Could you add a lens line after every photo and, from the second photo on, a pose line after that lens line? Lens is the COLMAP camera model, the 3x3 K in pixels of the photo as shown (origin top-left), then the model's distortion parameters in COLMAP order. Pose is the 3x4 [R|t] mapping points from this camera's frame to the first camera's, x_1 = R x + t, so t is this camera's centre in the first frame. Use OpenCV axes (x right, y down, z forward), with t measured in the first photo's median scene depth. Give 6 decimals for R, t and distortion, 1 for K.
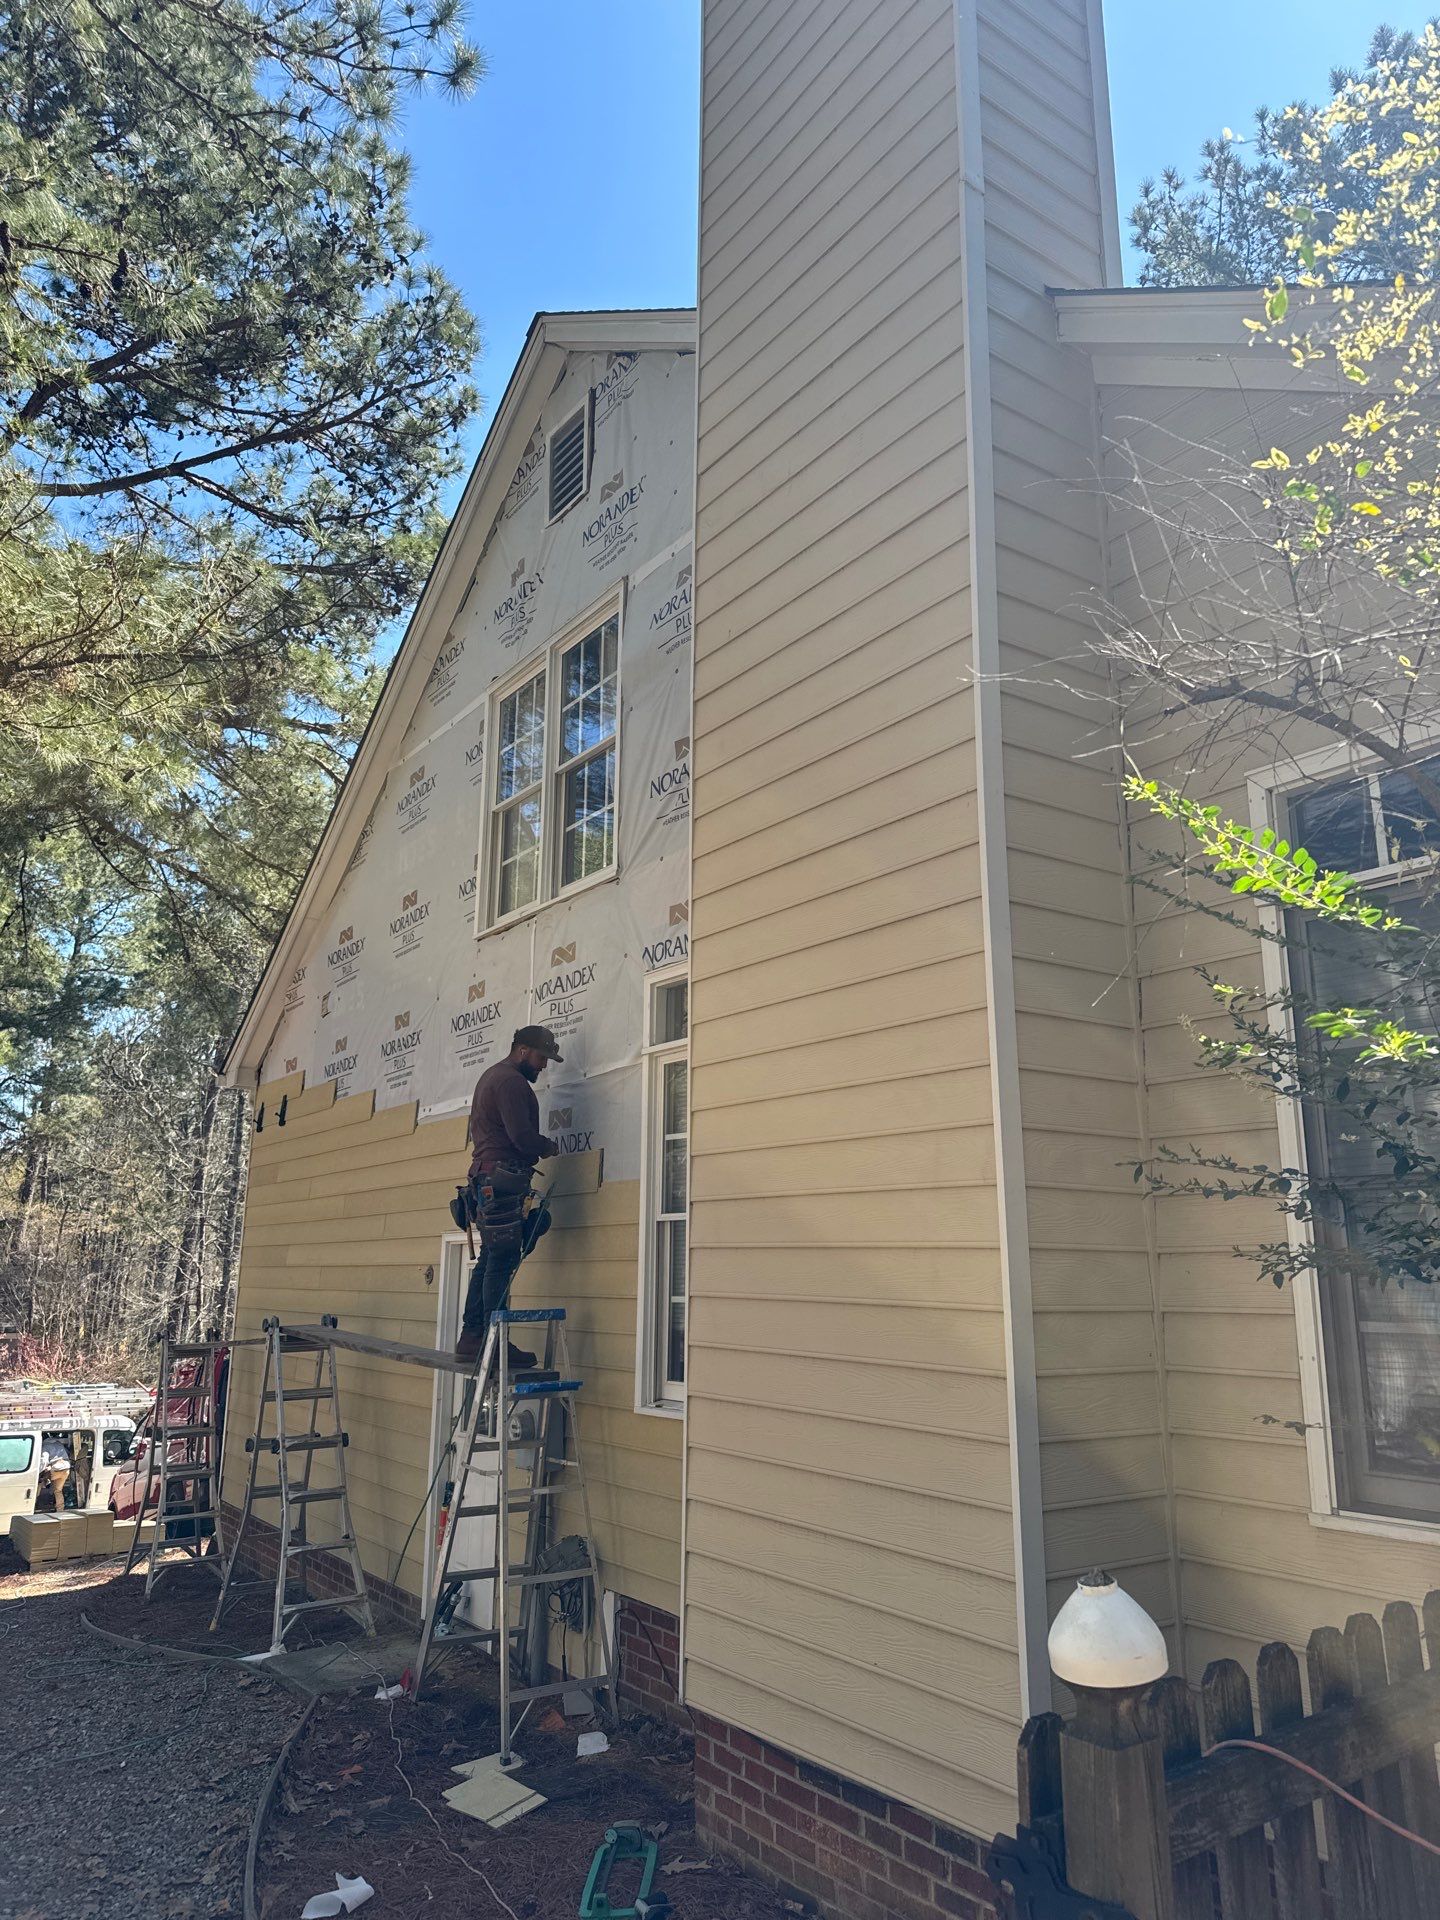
lens RADIAL K [[1356.3, 0, 705.7], [0, 1356.3, 958.5], [0, 0, 1]] dist [0.046178, -0.039313]
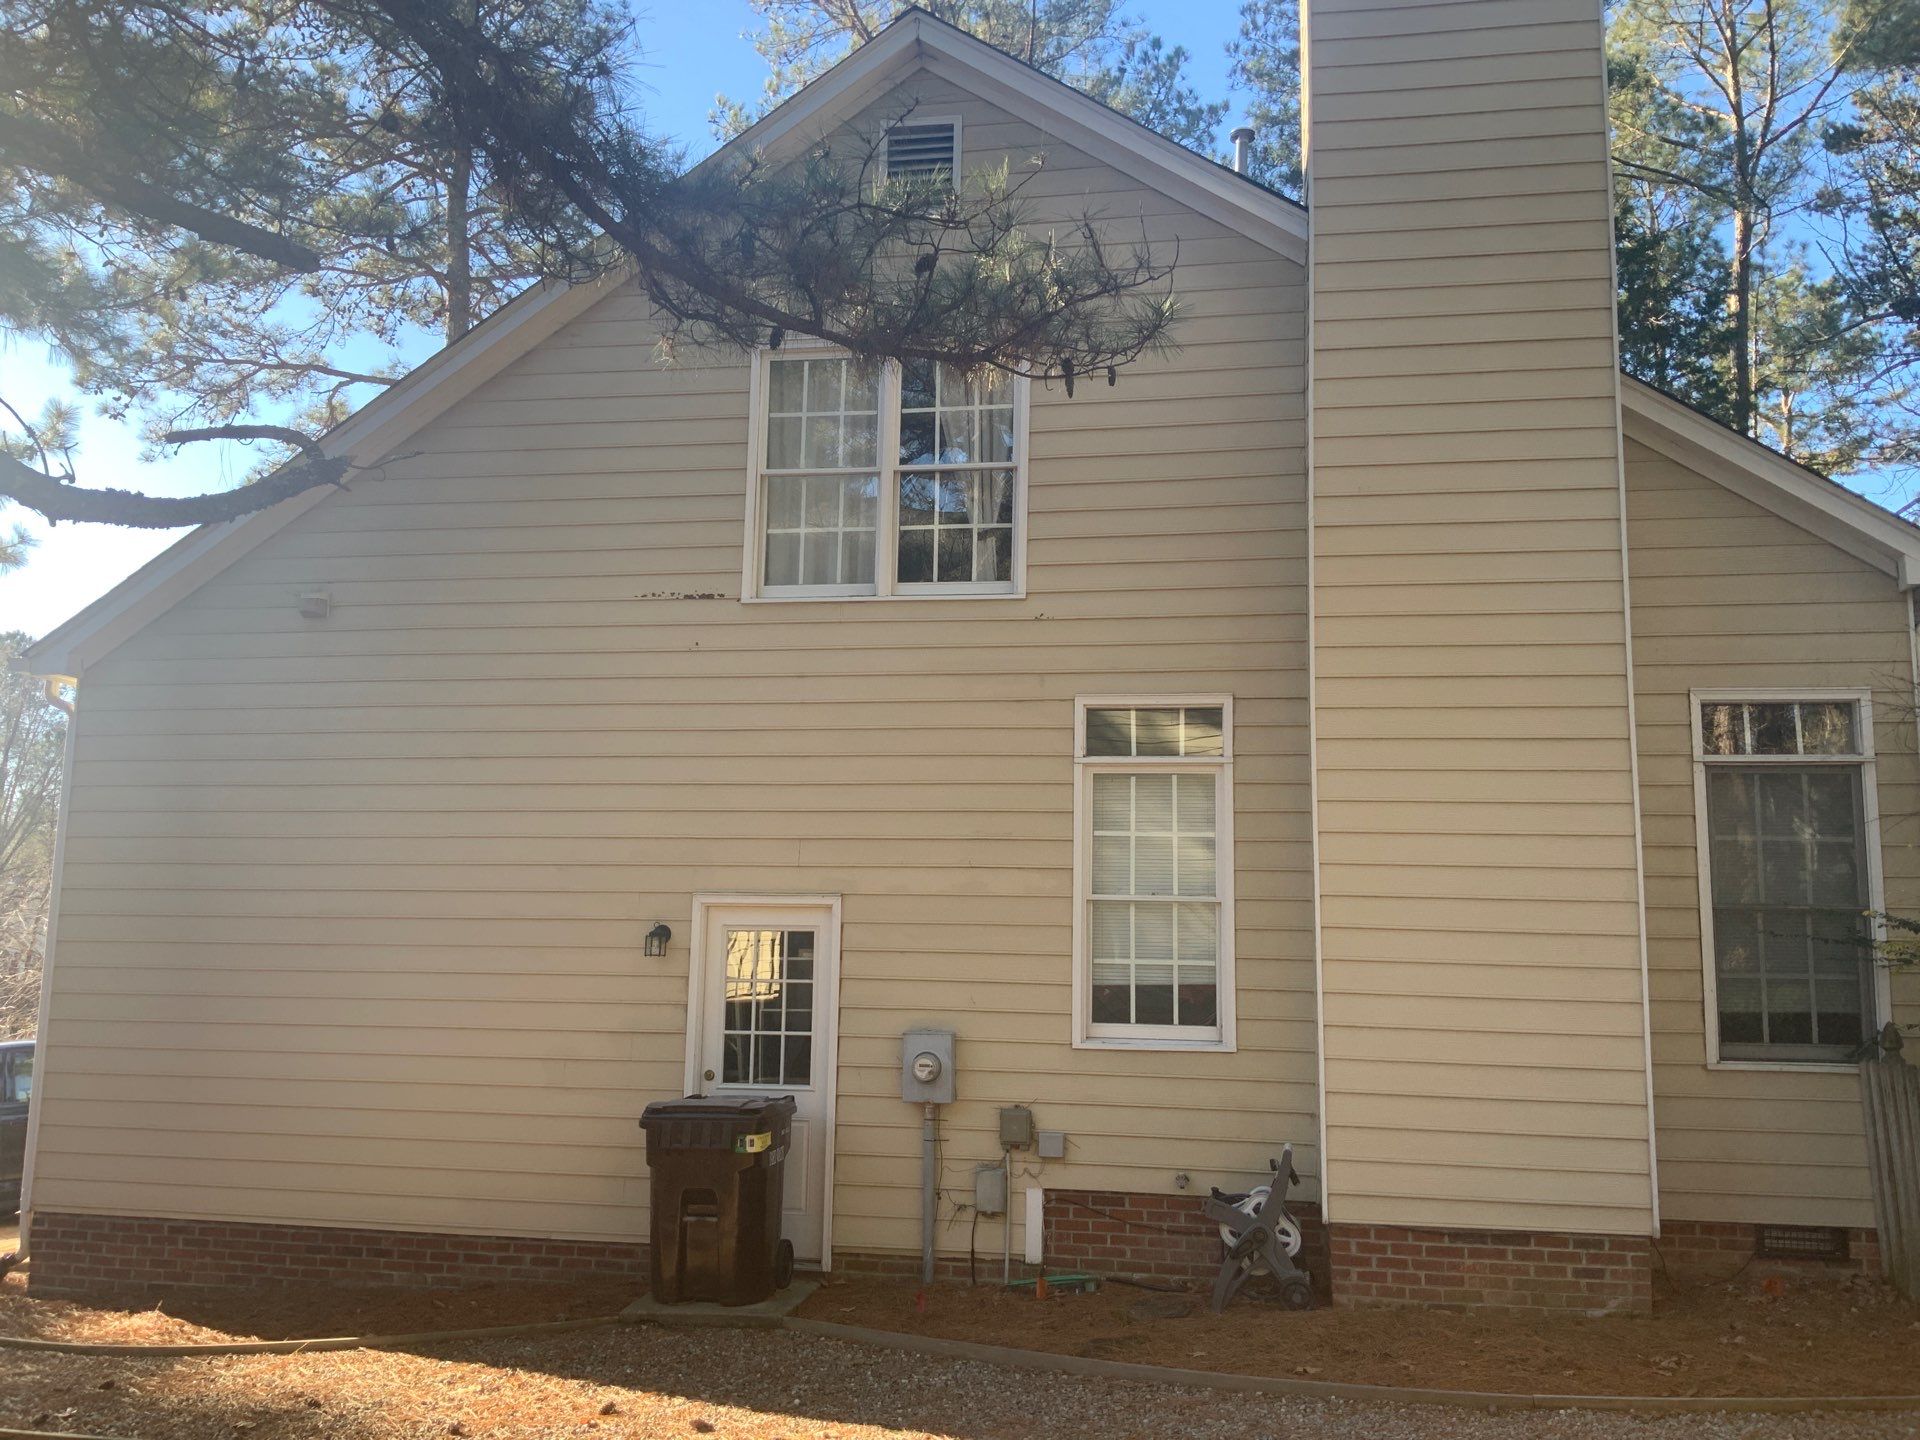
lens RADIAL K [[1336.8, 0, 960.0], [0, 1336.8, 720.0], [0, 0, 1]] dist [-0.036583, 0.011006]
pose [[0.698530, 0.120413, 0.705377, -1.469932], [-0.168895, 0.985634, -0.000999, 0.085448], [-0.695364, -0.118437, 0.708832, 0.354965]]
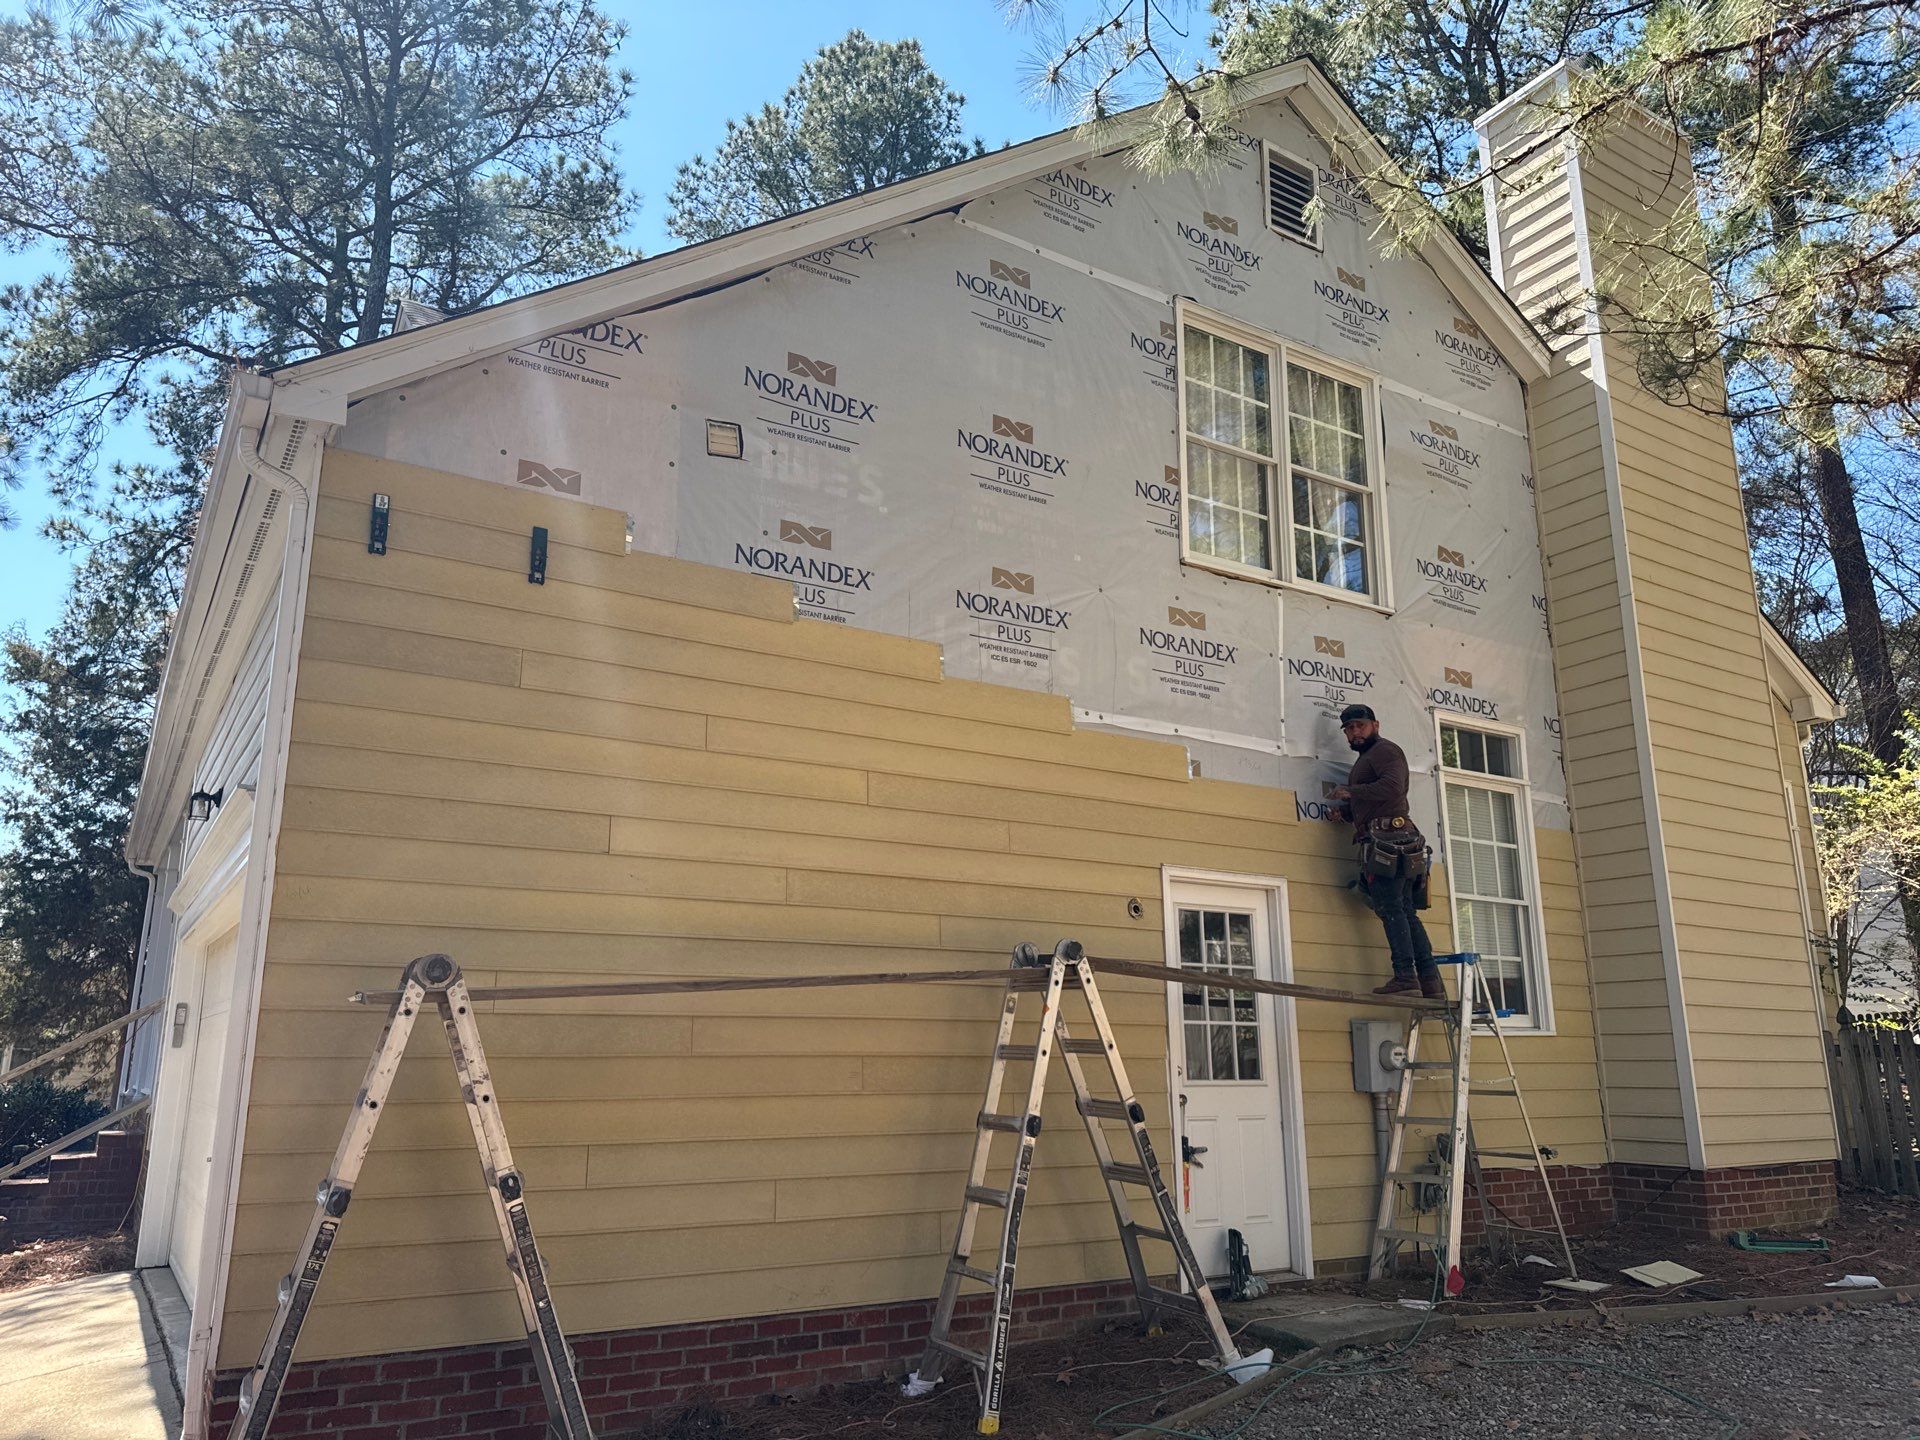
lens RADIAL K [[1367.8, 0, 956.3], [0, 1367.8, 714.7], [0, 0, 1]] dist [-0.000044, -0.000111]
pose [[0.079121, 0.248971, 0.965274, -2.098441], [-0.219276, 0.948940, -0.226784, 0.647619], [-0.972449, -0.193718, 0.129674, 1.965648]]
